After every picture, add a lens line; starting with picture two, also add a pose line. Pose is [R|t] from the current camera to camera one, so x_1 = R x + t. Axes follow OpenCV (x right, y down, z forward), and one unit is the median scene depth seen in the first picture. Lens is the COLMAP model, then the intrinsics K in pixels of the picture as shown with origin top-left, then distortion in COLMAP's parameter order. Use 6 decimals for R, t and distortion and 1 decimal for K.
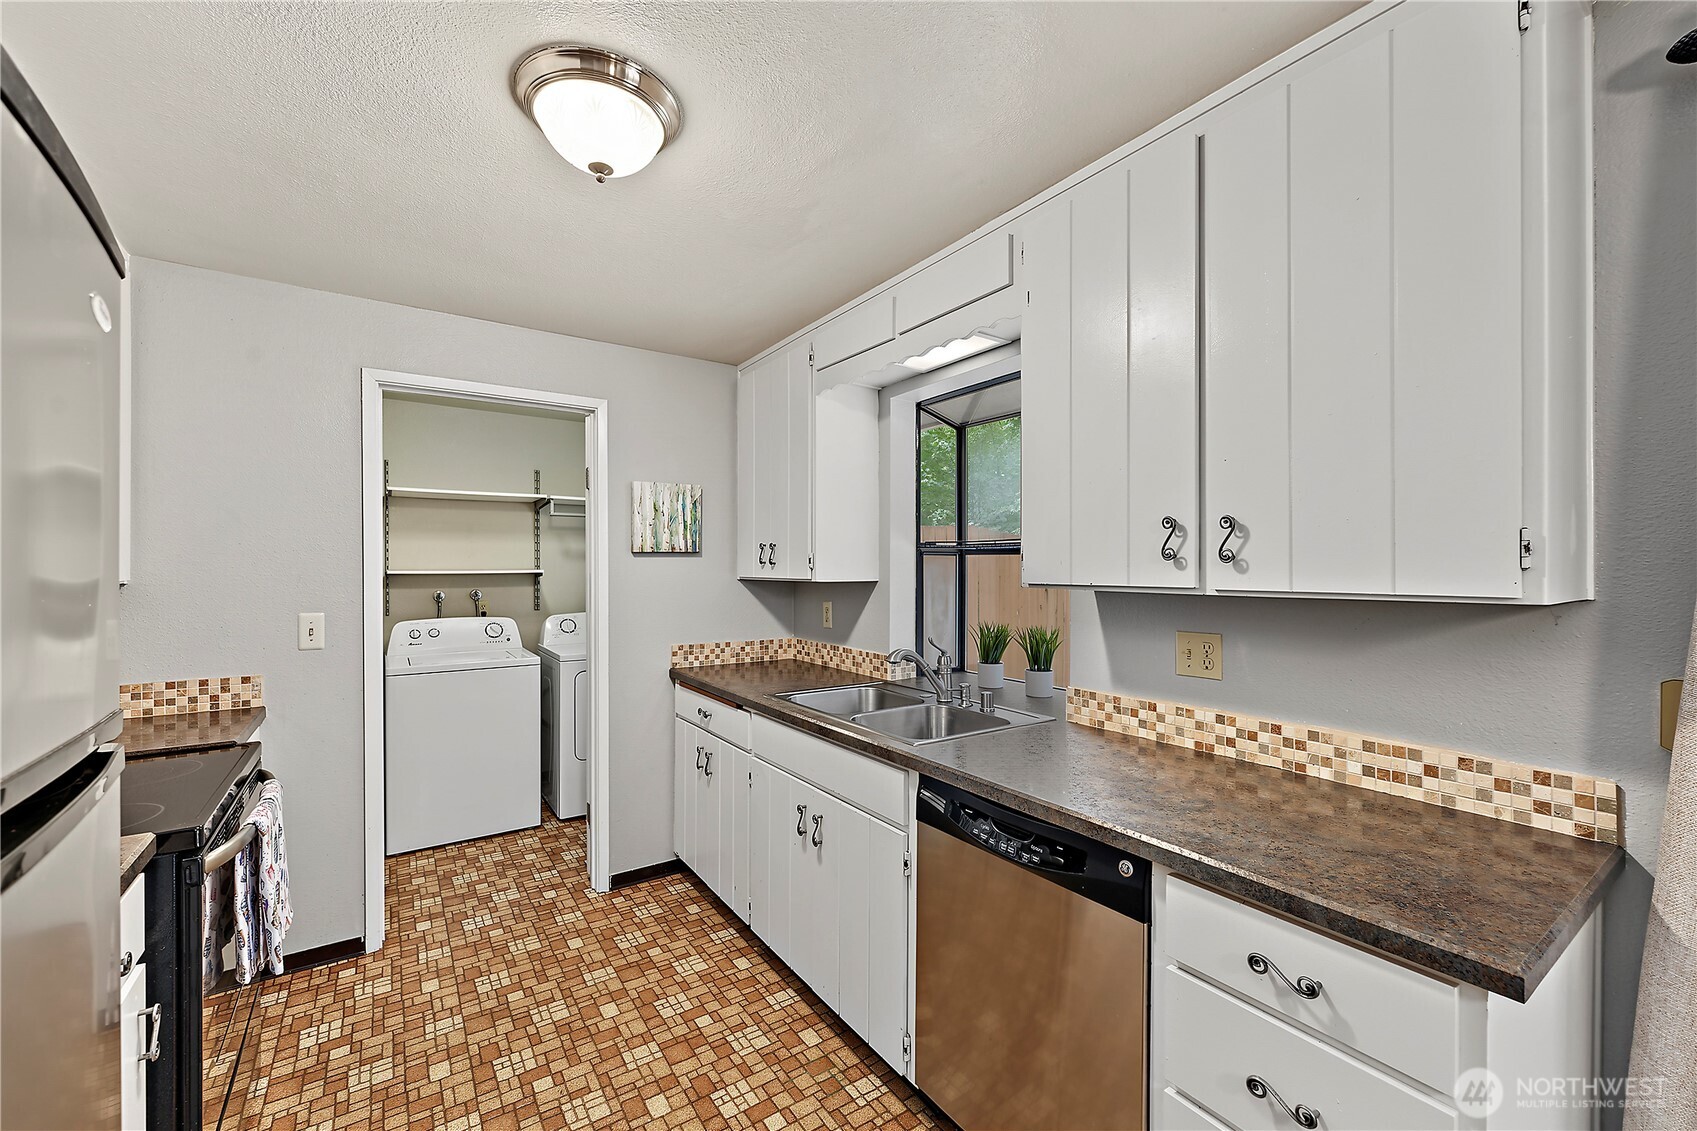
lens RADIAL K [[686.4, 0, 849.4], [0, 686.4, 566.7], [0, 0, 1]] dist [-0.003196, 0.001640]
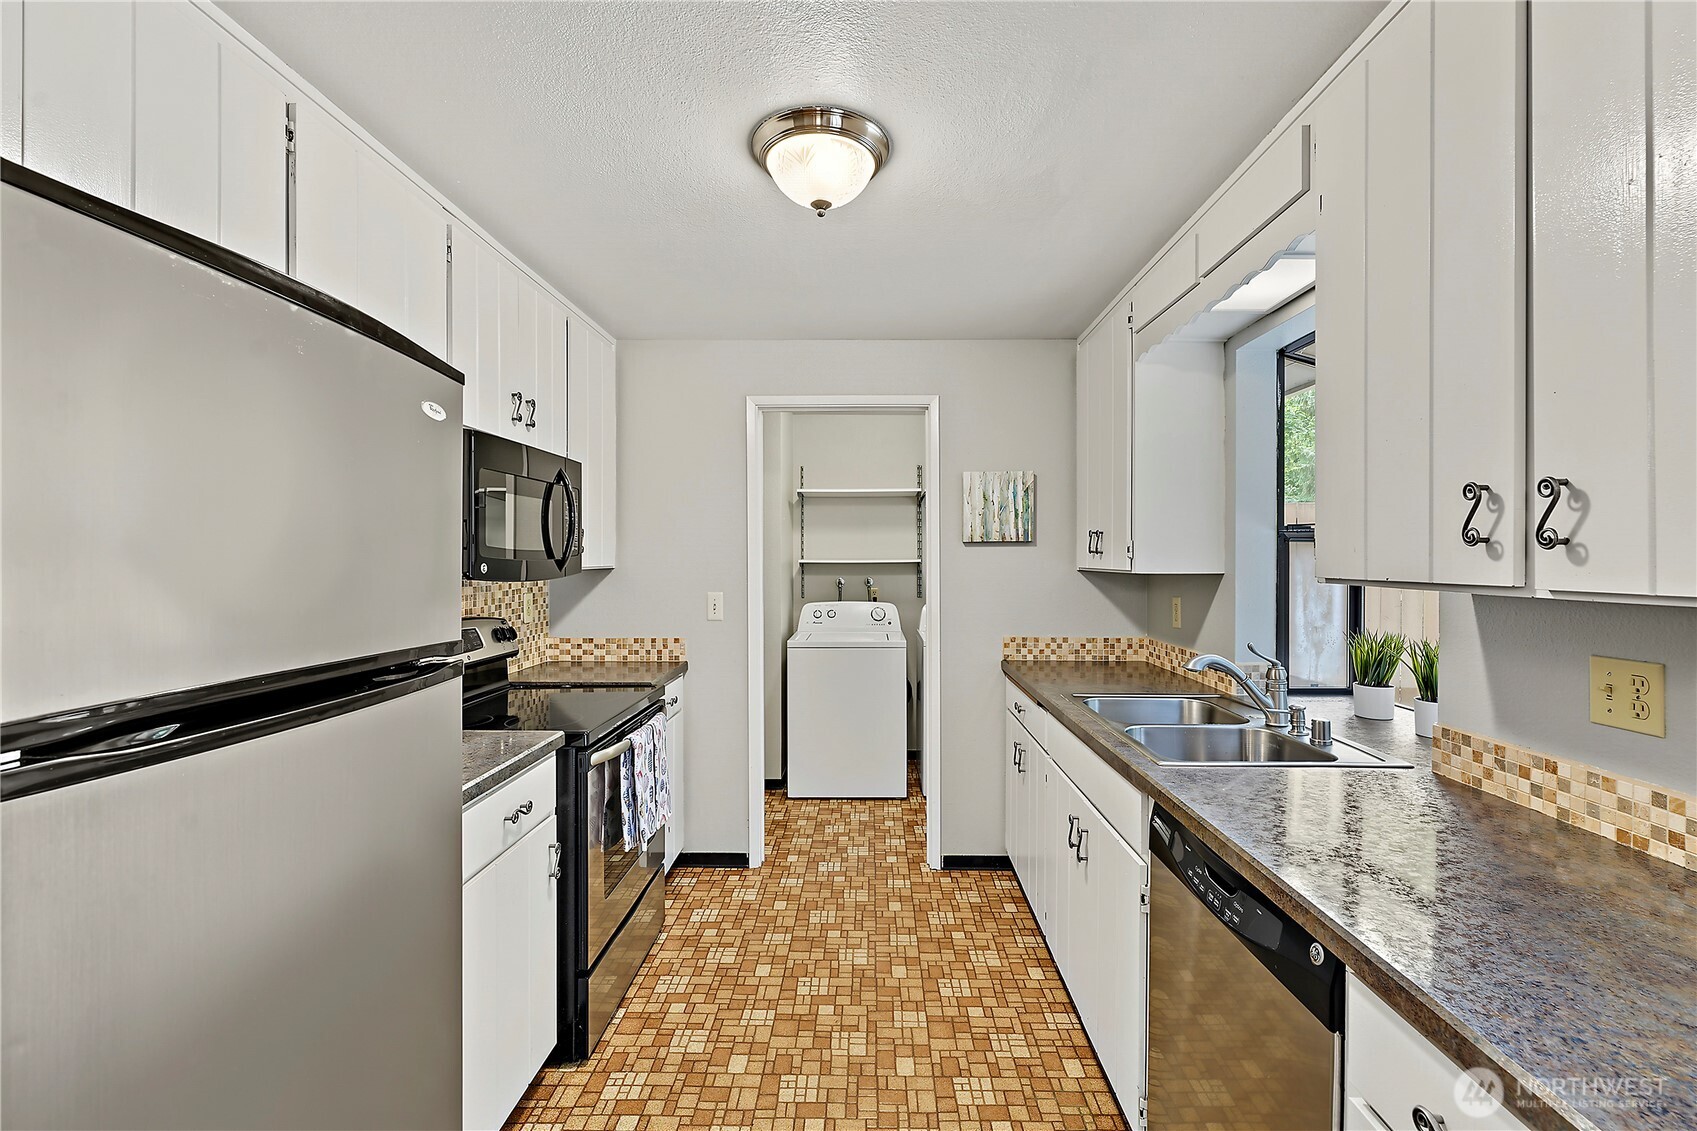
lens RADIAL K [[738.9, 0, 857.8], [0, 738.9, 559.9], [0, 0, 1]] dist [0.000543, -0.001321]
pose [[0.816045, 0.002694, -0.577982, 0.283357], [-0.000455, 0.999992, 0.004019, 0.001381], [0.577988, -0.003017, 0.816040, 0.027238]]
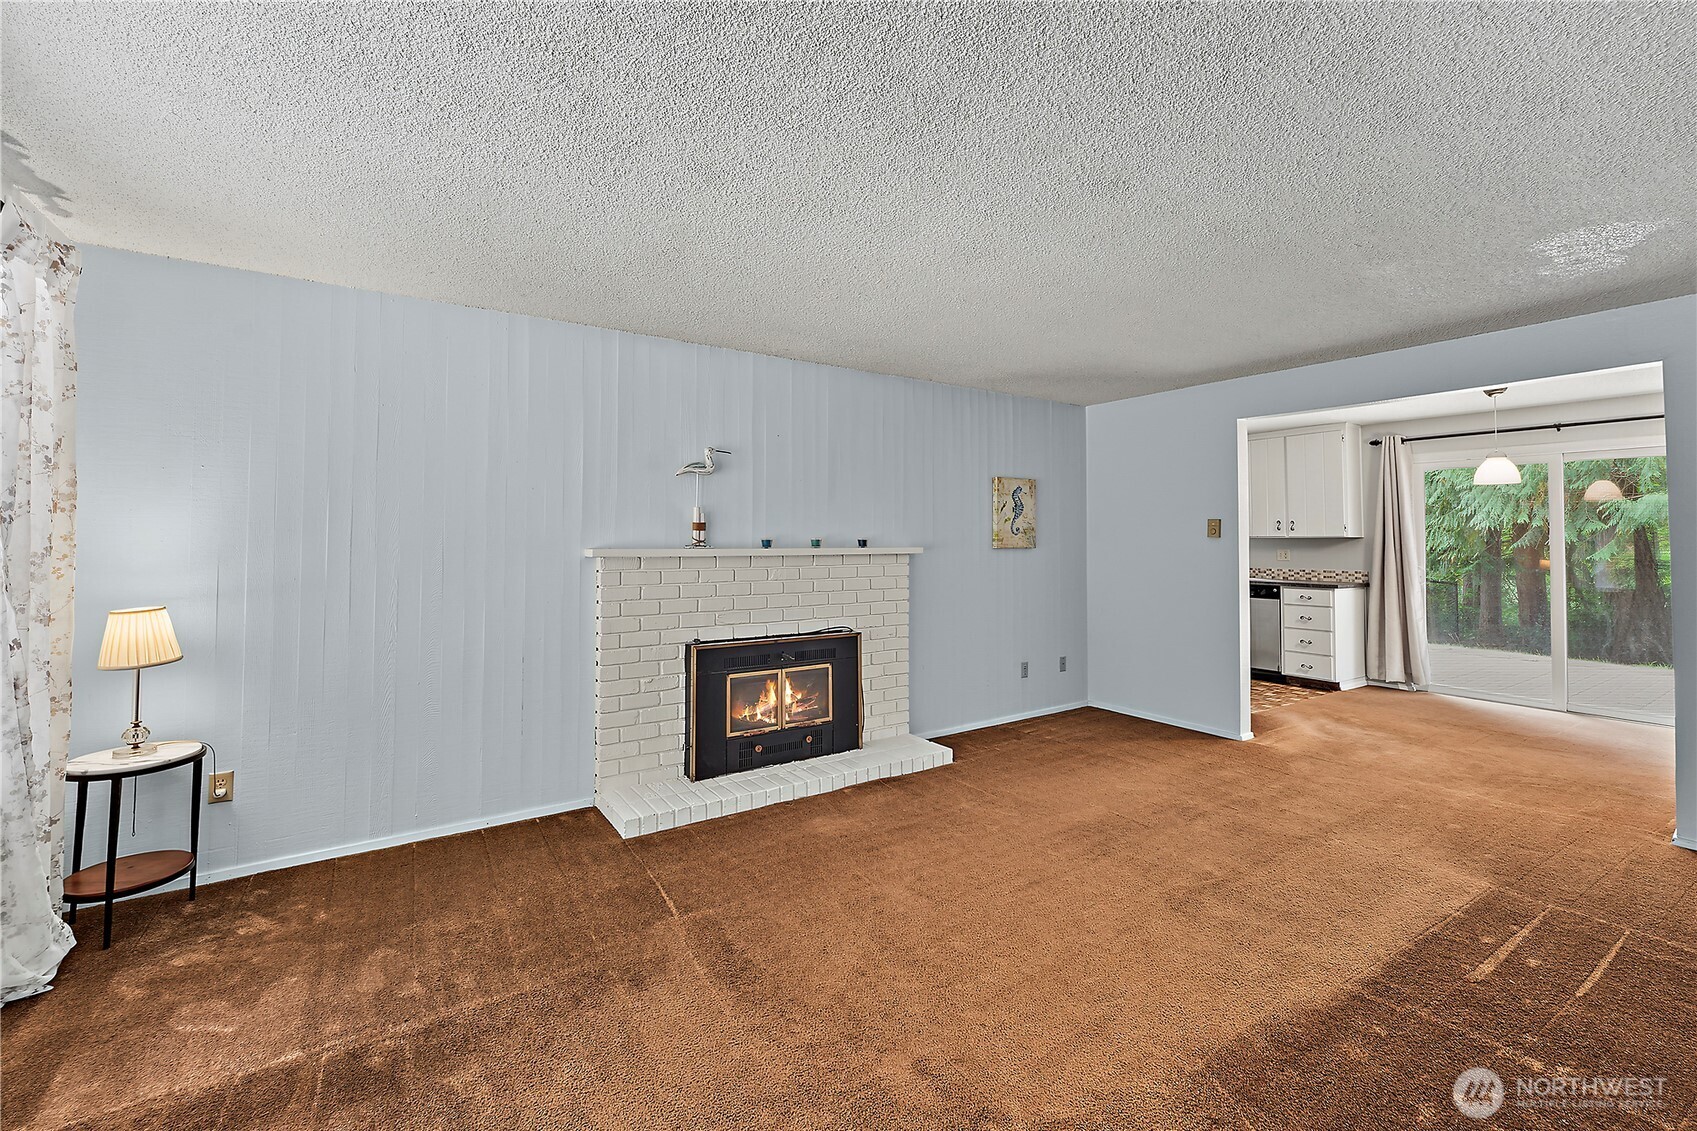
lens RADIAL K [[686.4, 0, 846.9], [0, 686.4, 517.6], [0, 0, 1]] dist [-0.003196, 0.001640]
pose [[0.999828, 0.000968, -0.018499, -1.651625], [-0.001638, 0.999343, -0.036213, 0.054498], [0.018452, 0.036237, 0.999173, -2.570054]]
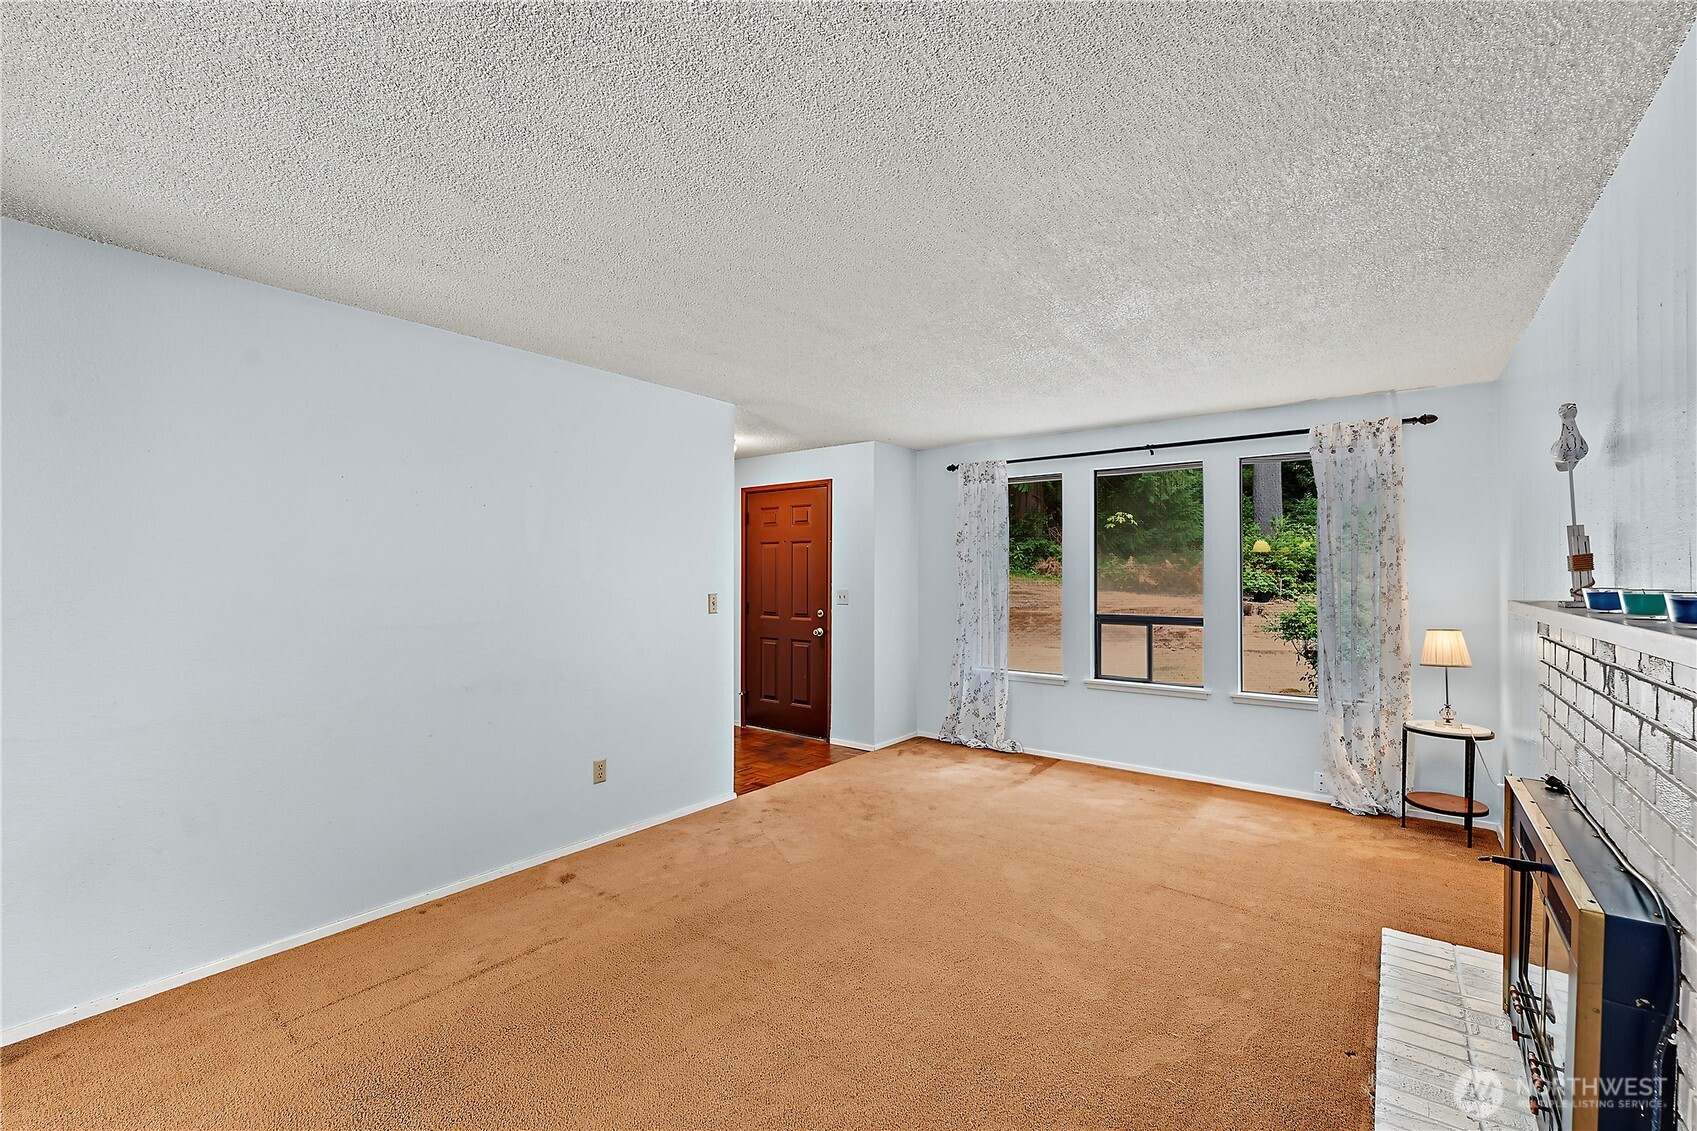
lens RADIAL K [[712.1, 0, 847.7], [0, 712.1, 571.9], [0, 0, 1]] dist [-0.000043, 0.001194]
pose [[-0.946631, -0.003461, -0.322300, -0.851544], [-0.003533, 0.999994, -0.000359, 0.028689], [0.322299, 0.000799, -0.946638, -0.190341]]
